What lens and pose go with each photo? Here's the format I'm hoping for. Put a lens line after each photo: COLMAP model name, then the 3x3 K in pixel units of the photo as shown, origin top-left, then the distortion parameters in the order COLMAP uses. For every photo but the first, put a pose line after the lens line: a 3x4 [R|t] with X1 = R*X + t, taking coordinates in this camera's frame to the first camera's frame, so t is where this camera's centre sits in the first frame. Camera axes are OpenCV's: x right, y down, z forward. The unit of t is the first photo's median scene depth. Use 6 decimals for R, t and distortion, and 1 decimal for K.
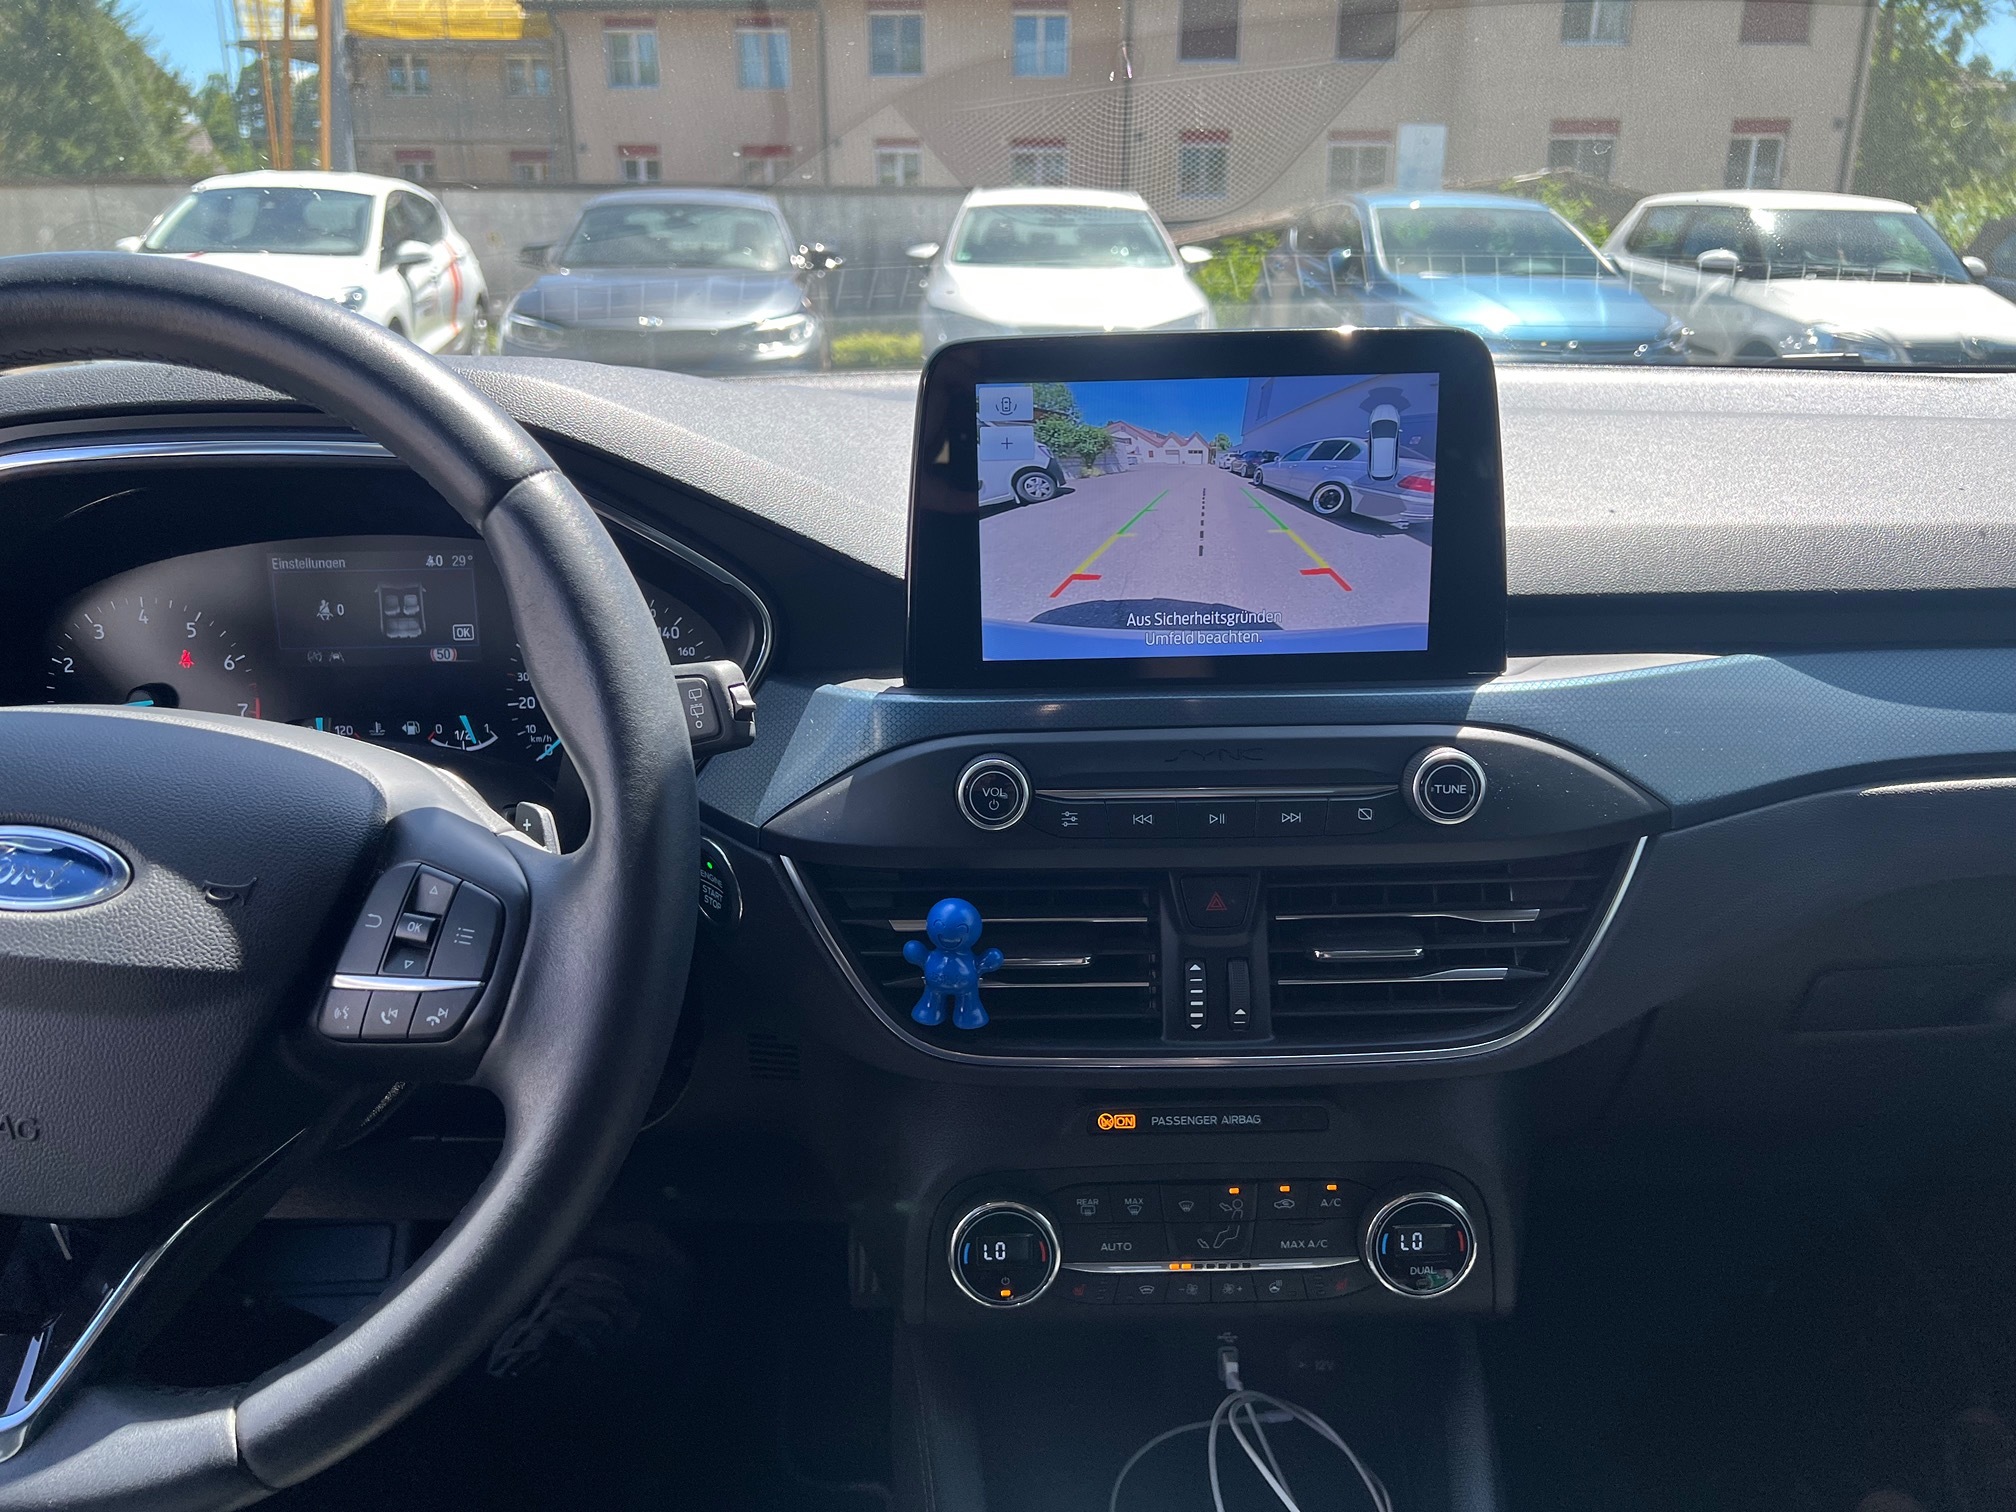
lens RADIAL K [[1497.3, 0, 1019.6], [0, 1497.3, 717.1], [0, 0, 1]] dist [0.037218, -0.052586]
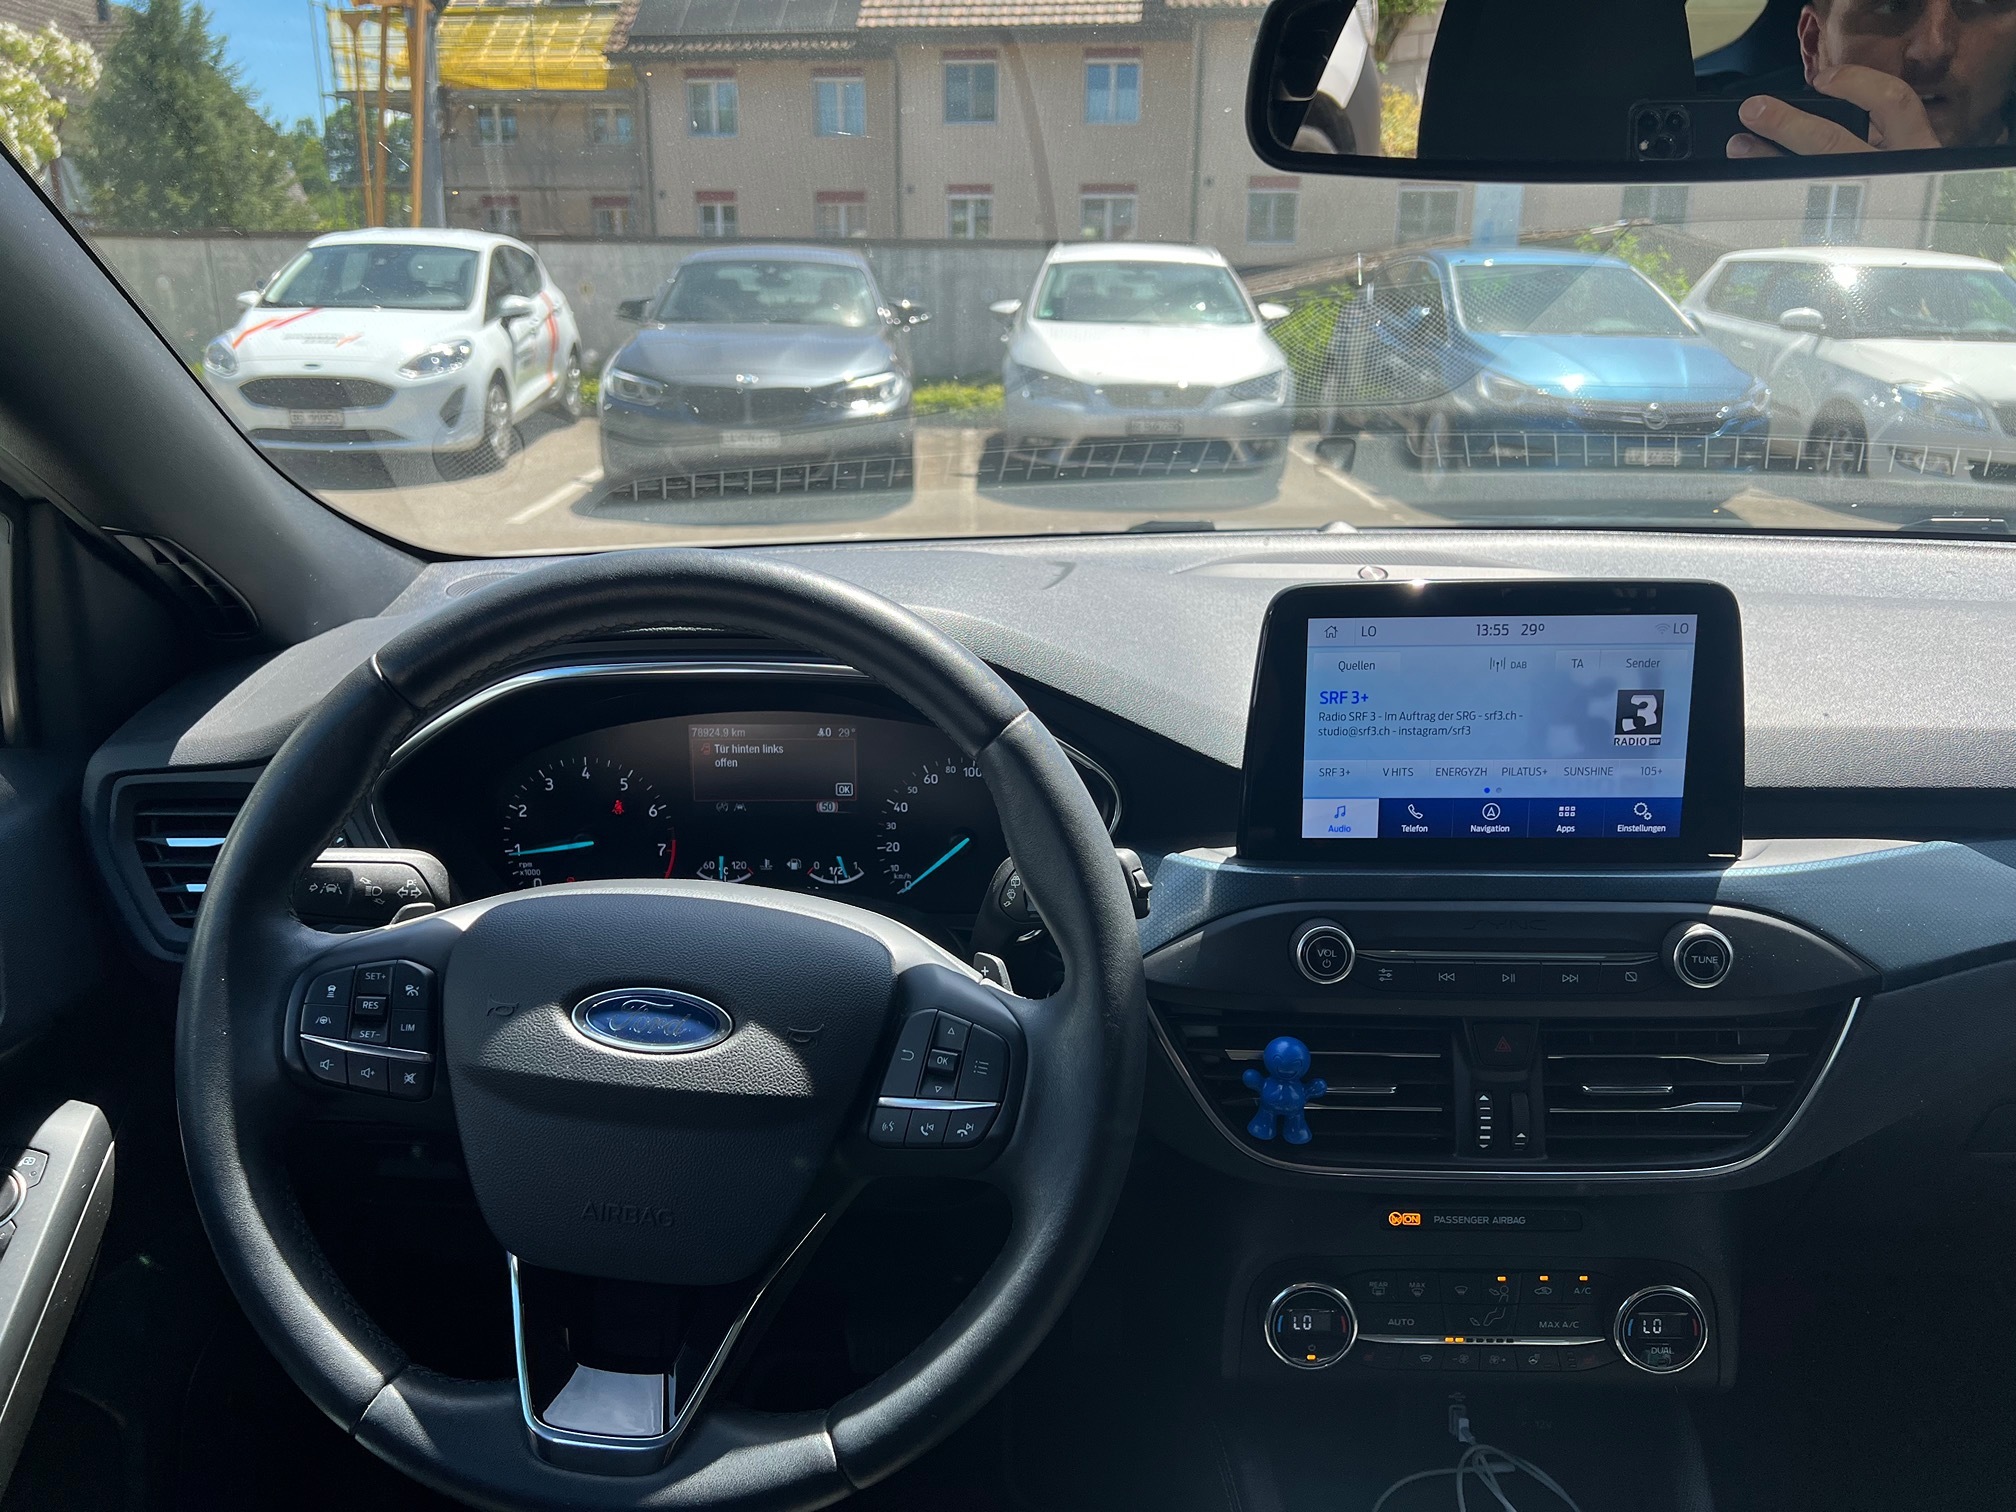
lens RADIAL K [[1497.3, 0, 1005.4], [0, 1497.3, 748.1], [0, 0, 1]] dist [0.037218, -0.052586]
pose [[0.998942, 0.017680, -0.042465, -0.191017], [-0.017839, 0.999835, -0.003364, -0.090011], [0.042399, 0.004118, 0.999092, -0.204036]]
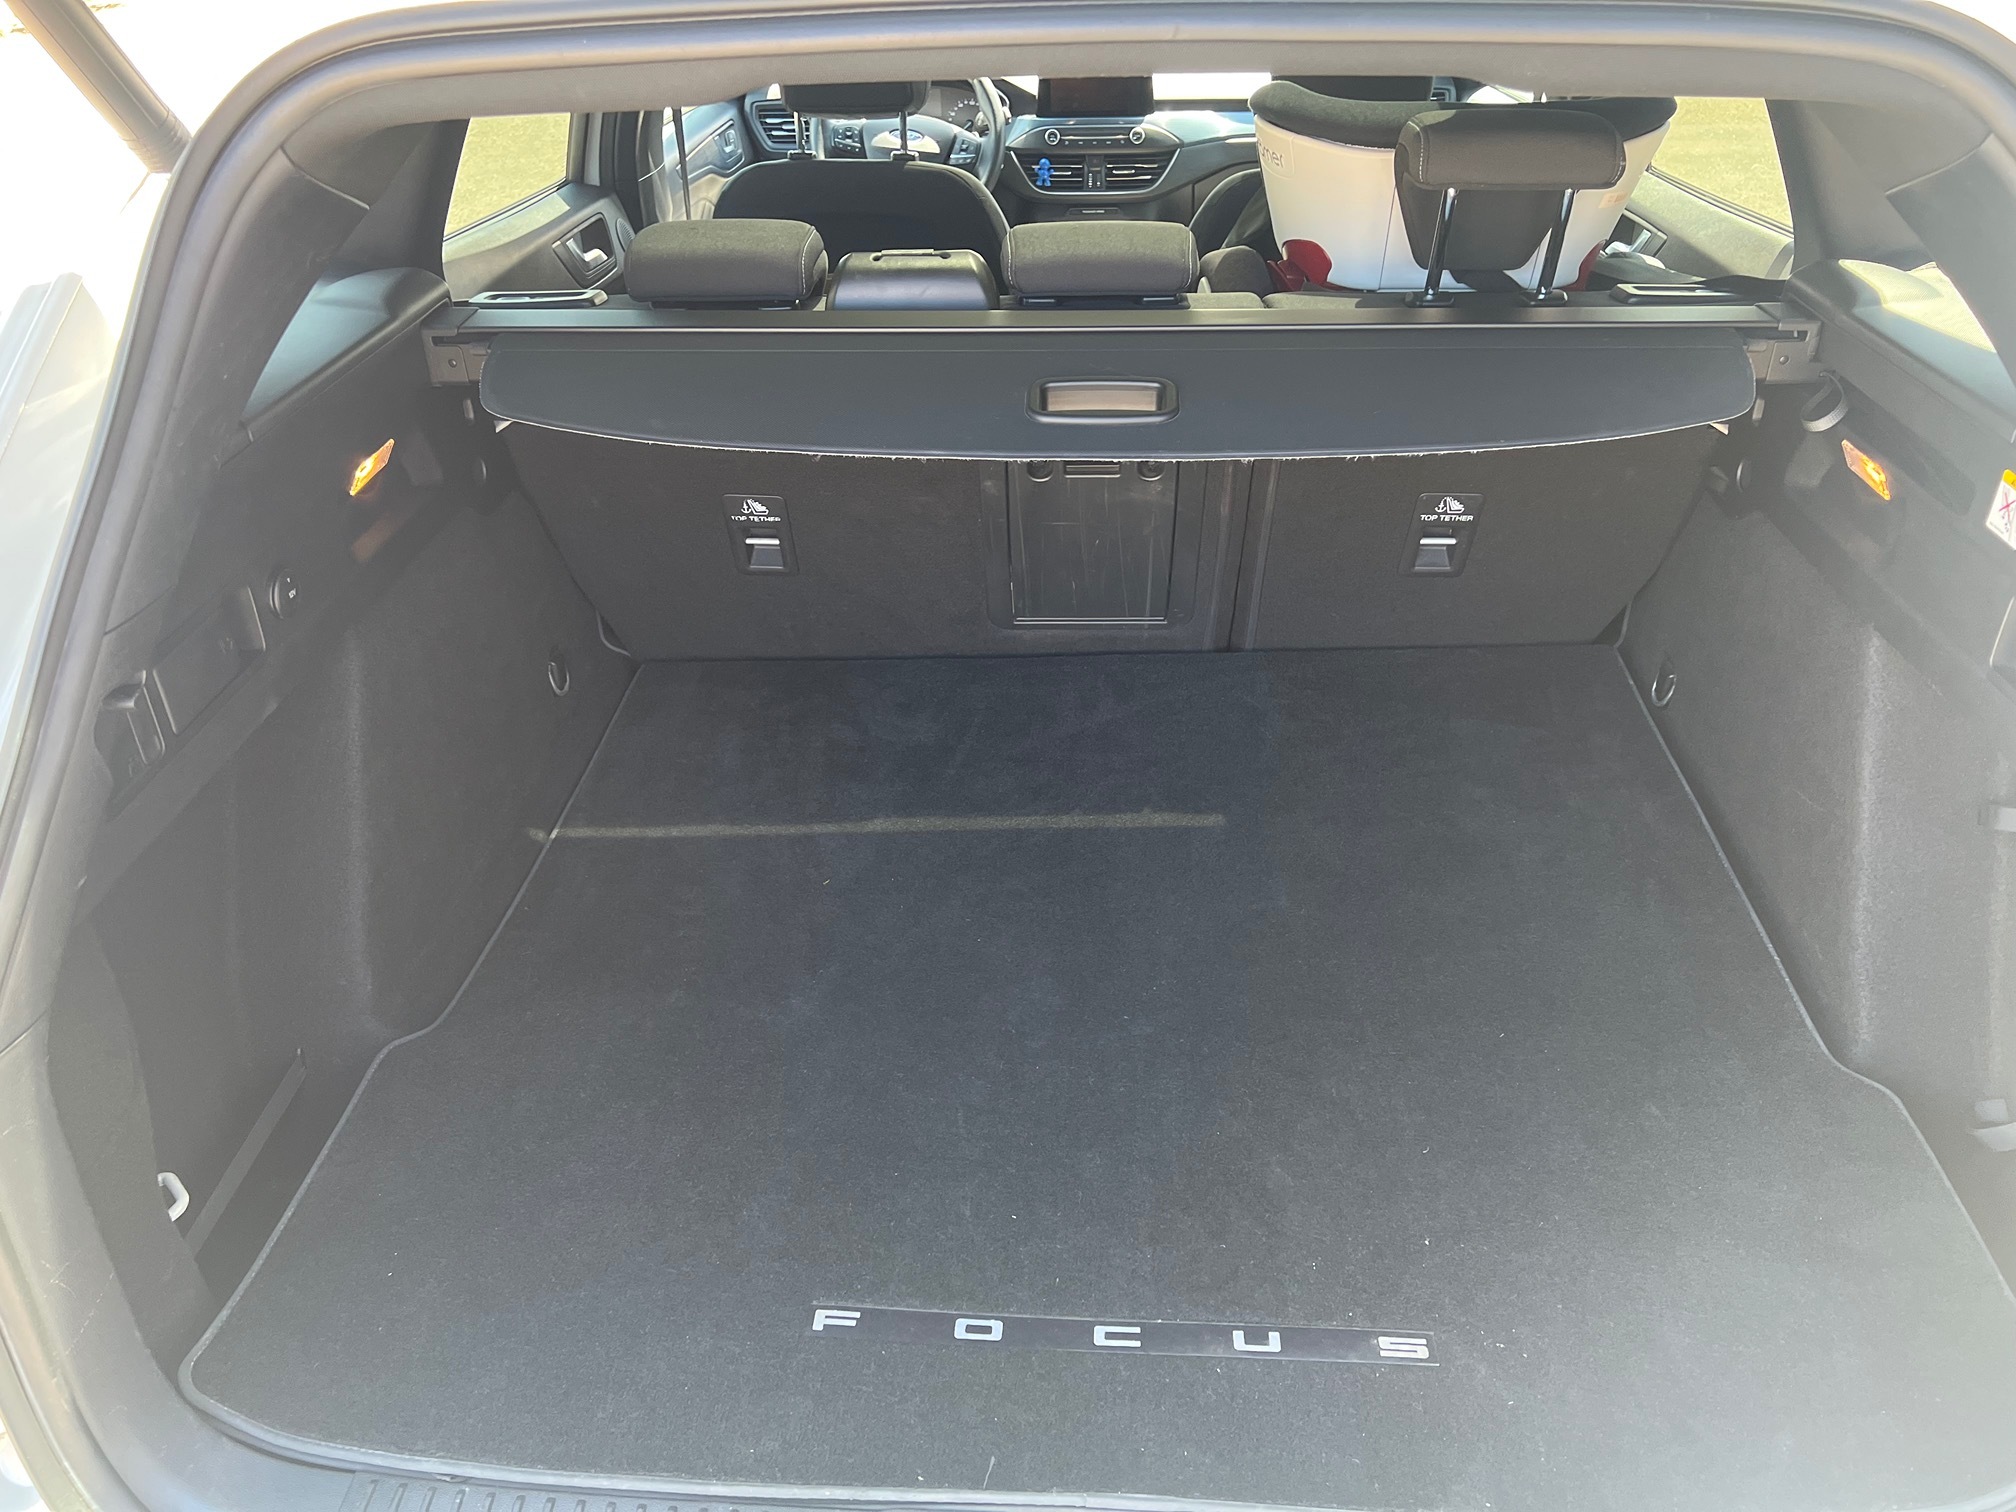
lens RADIAL K [[1497.3, 0, 1000.0], [0, 1497.3, 755.0], [0, 0, 1]] dist [0.037218, -0.052586]
pose [[0.997375, 0.032481, -0.064719, 0.177286], [-0.012709, 0.958398, 0.285151, 0.525875], [0.071289, -0.283580, 0.956295, -3.952382]]
